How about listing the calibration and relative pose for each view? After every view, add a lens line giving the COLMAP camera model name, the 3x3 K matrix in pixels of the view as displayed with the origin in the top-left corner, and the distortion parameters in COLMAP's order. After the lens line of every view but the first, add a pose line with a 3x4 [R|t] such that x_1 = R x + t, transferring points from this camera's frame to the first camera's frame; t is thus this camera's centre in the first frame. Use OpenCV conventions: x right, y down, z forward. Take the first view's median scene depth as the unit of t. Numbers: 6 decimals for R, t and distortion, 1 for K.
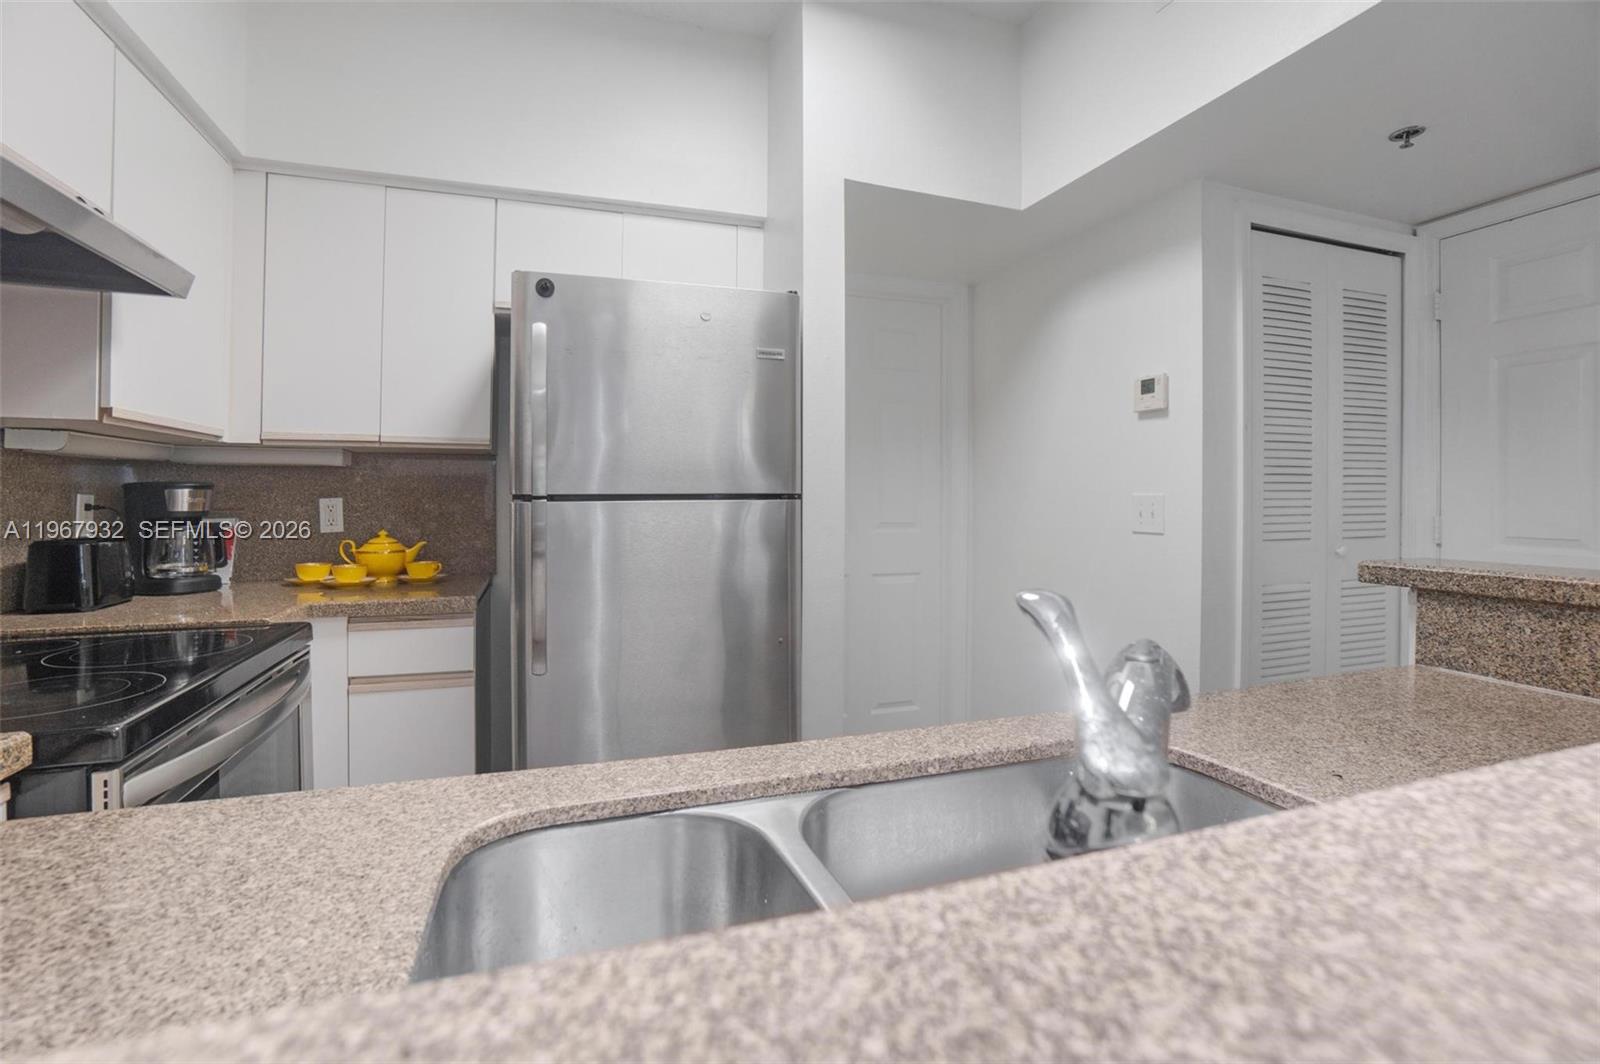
lens RADIAL K [[725.0, 0, 777.1], [0, 725.0, 500.6], [0, 0, 1]] dist [-0.036541, 0.002880]
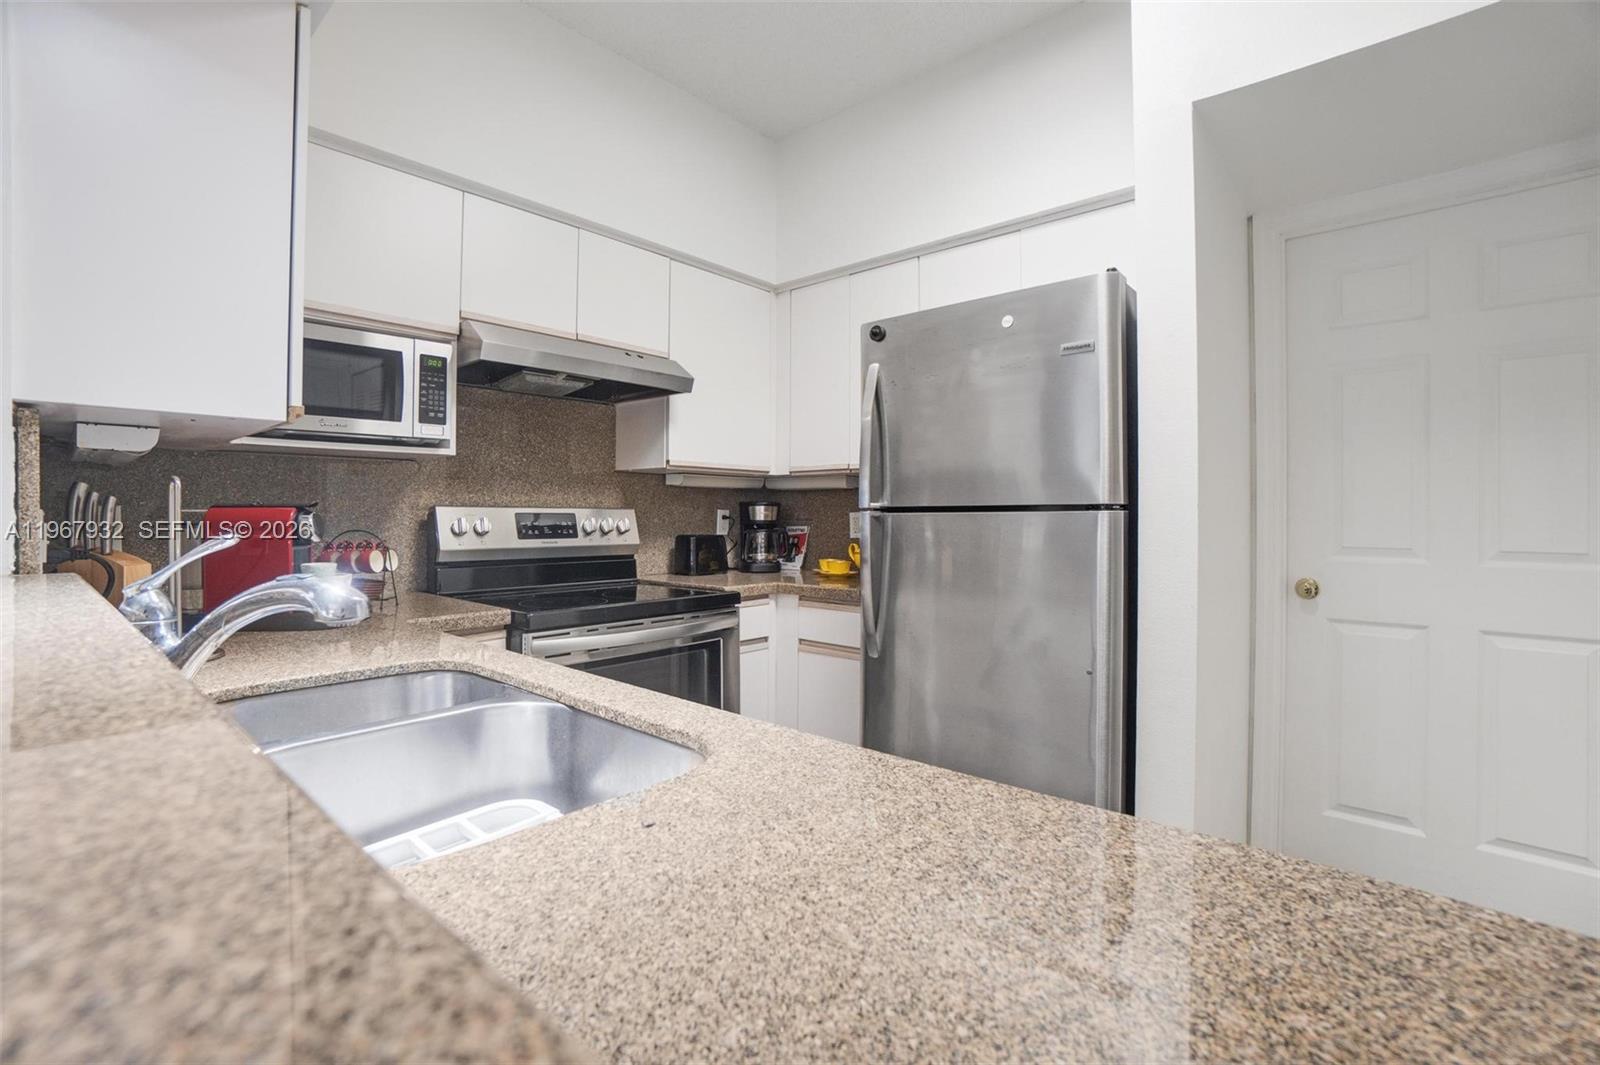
lens RADIAL K [[725.0, 0, 787.8], [0, 725.0, 521.9], [0, 0, 1]] dist [-0.036541, 0.002880]
pose [[0.495479, 0.008480, -0.868579, 0.612957], [-0.006924, 0.999959, 0.005813, 0.009011], [0.868592, 0.003134, 0.495517, 0.266267]]
